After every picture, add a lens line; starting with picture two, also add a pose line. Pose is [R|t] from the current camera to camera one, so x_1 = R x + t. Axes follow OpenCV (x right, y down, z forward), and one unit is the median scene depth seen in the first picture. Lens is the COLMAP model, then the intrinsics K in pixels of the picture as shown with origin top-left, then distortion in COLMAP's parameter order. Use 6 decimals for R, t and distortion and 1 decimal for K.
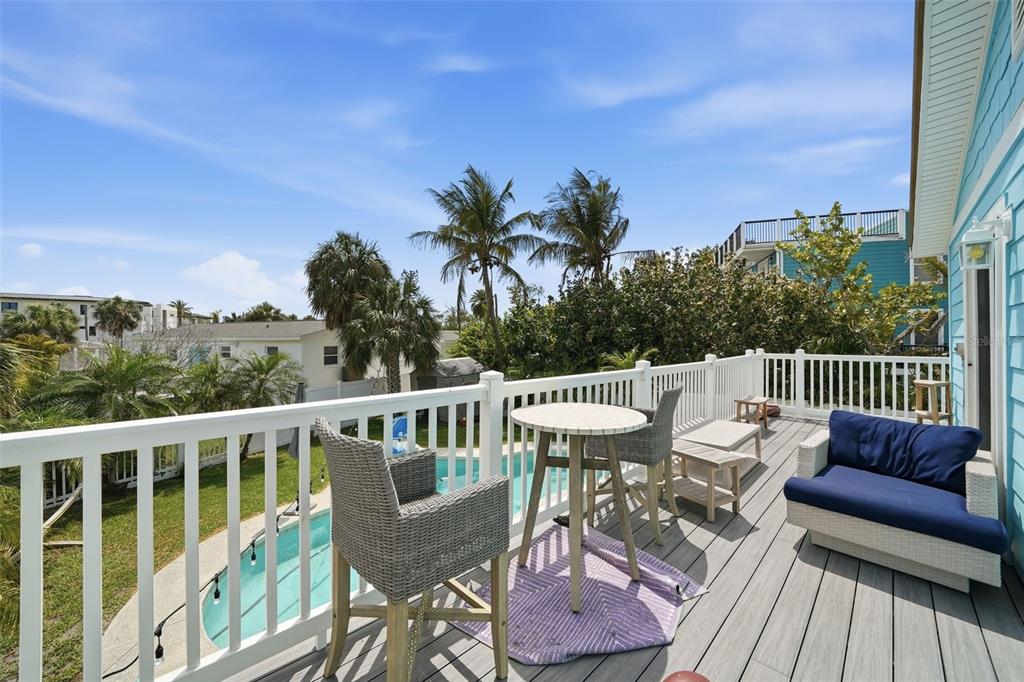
lens RADIAL K [[377.8, 0, 503.4], [0, 377.8, 336.4], [0, 0, 1]] dist [-0.013367, 0.000729]
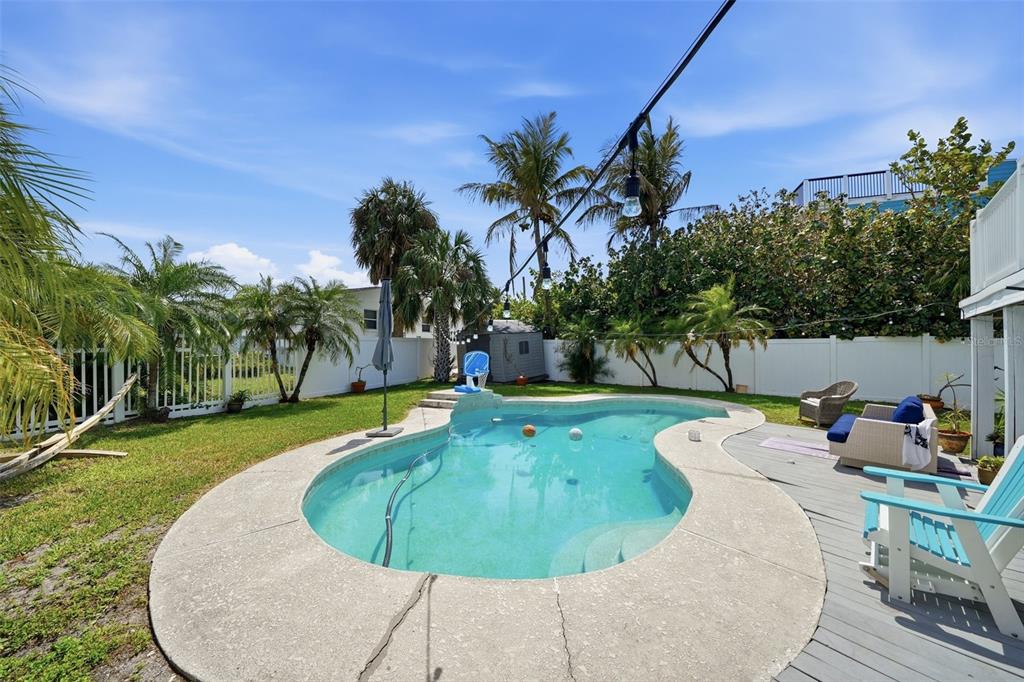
lens RADIAL K [[364.1, 0, 512.5], [0, 364.1, 336.3], [0, 0, 1]] dist [-0.015536, -0.000112]
pose [[0.999966, 0.007882, 0.002353, -0.112259], [-0.007876, 0.999966, -0.002419, 0.105117], [-0.002372, 0.002401, 0.999994, 0.088392]]
